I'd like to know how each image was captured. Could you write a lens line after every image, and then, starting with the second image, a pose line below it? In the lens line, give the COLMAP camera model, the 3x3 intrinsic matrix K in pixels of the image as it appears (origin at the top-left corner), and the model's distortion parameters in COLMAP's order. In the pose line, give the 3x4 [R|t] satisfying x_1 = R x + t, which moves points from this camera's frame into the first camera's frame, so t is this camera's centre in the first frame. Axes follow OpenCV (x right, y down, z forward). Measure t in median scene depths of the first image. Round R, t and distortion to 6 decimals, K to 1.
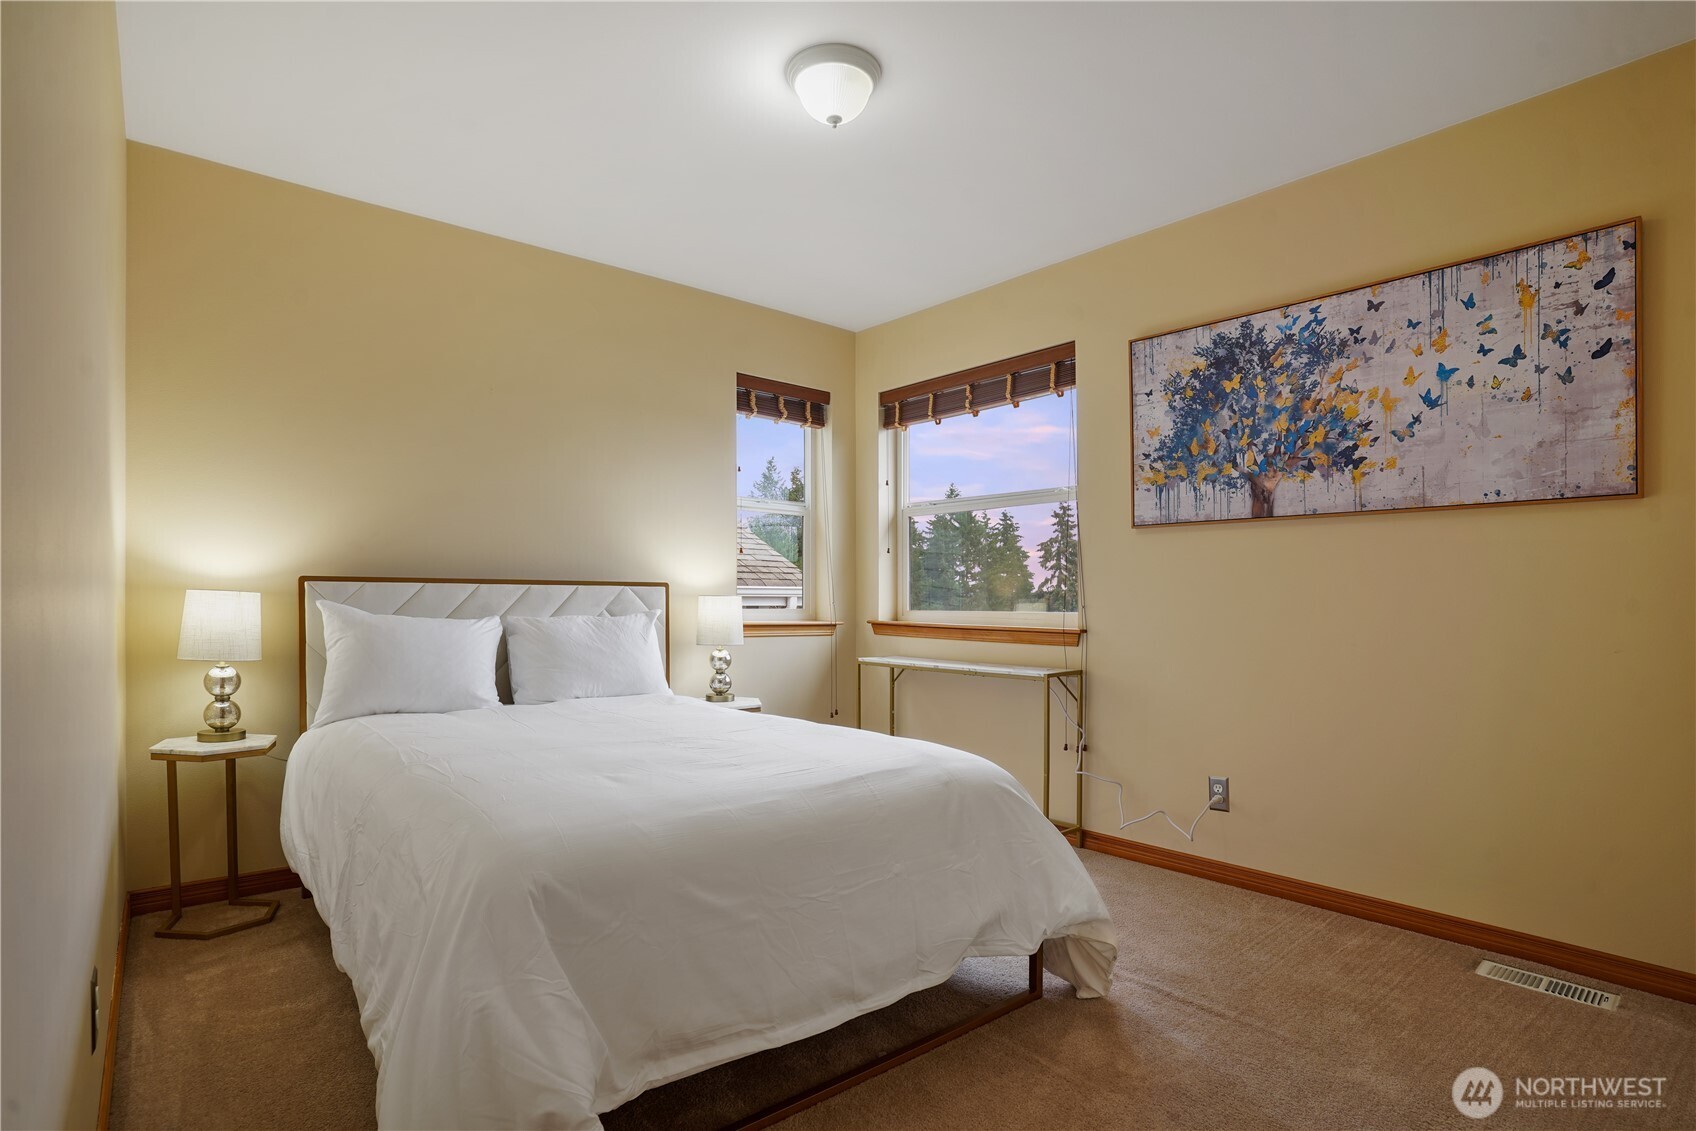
lens RADIAL K [[856.9, 0, 841.2], [0, 856.9, 571.6], [0, 0, 1]] dist [-0.082494, 0.048946]
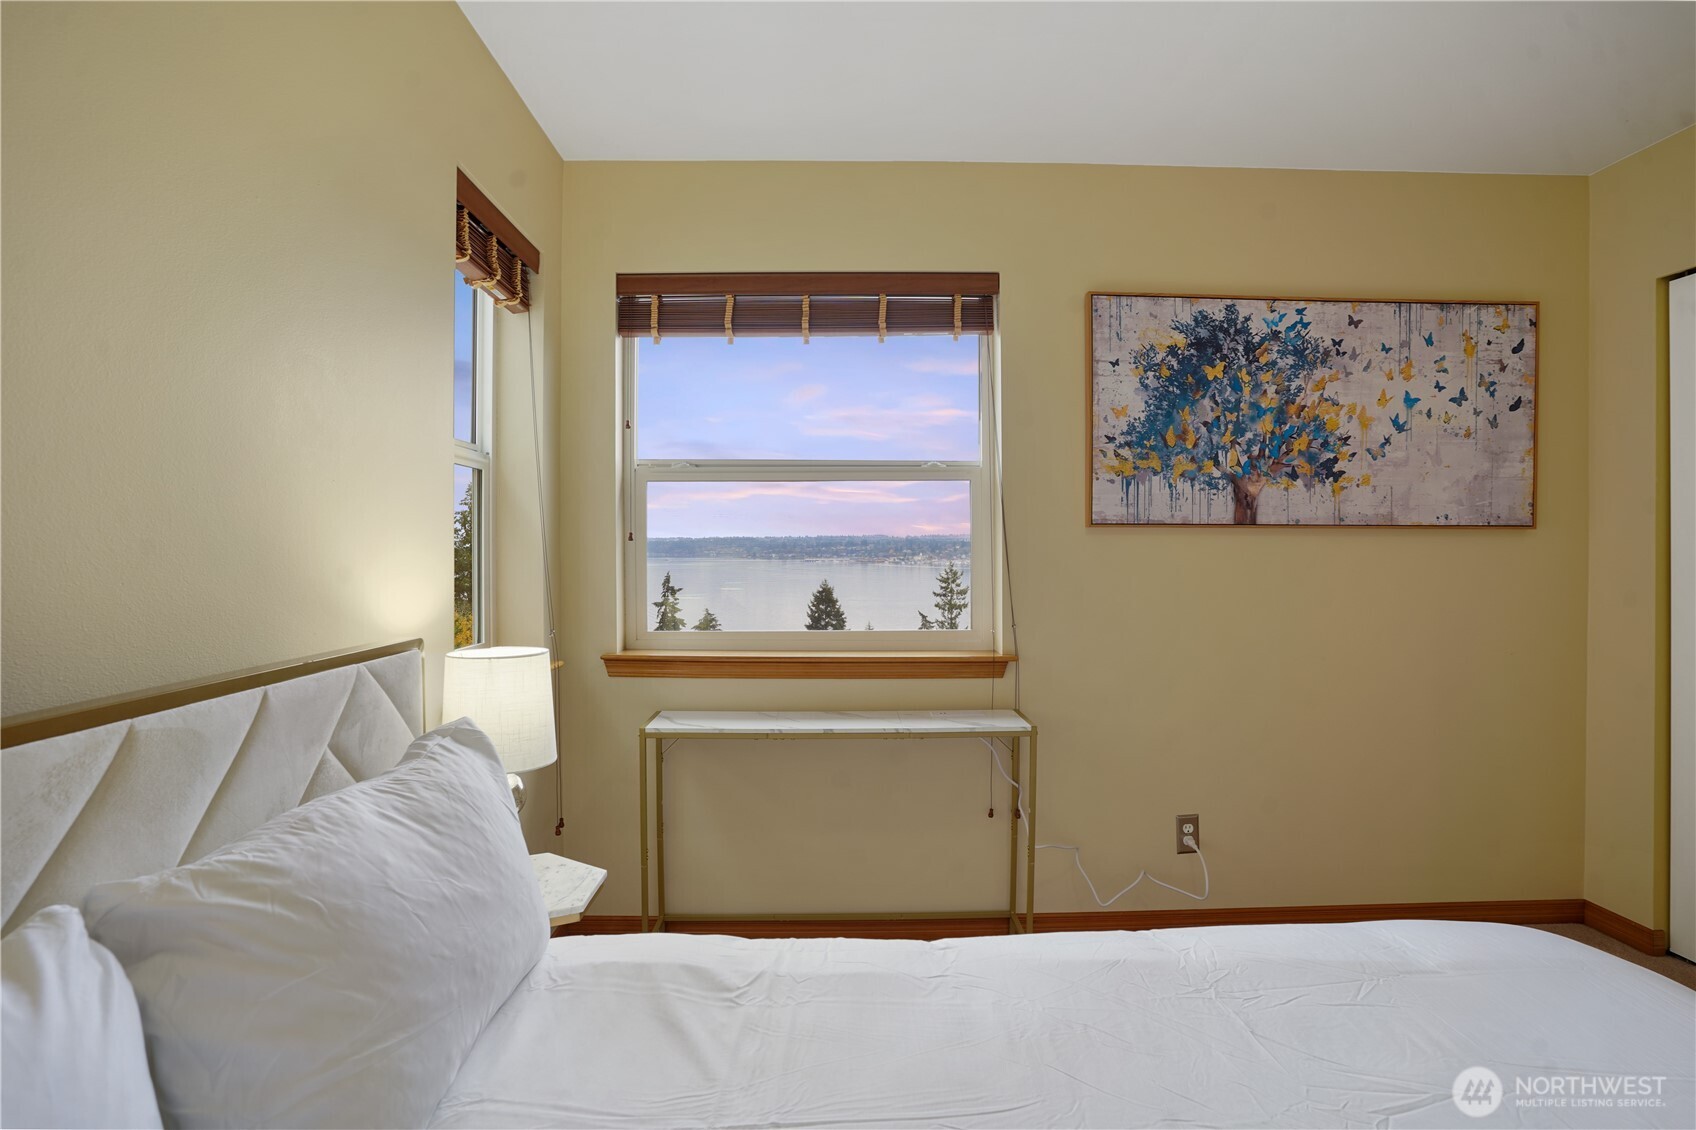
lens RADIAL K [[856.9, 0, 841.2], [0, 856.9, 571.1], [0, 0, 1]] dist [-0.082494, 0.048946]
pose [[0.628415, 0.001993, 0.777876, -0.506802], [-0.019585, 0.999720, 0.013261, -0.018041], [-0.777632, -0.023568, 0.628278, 0.798185]]
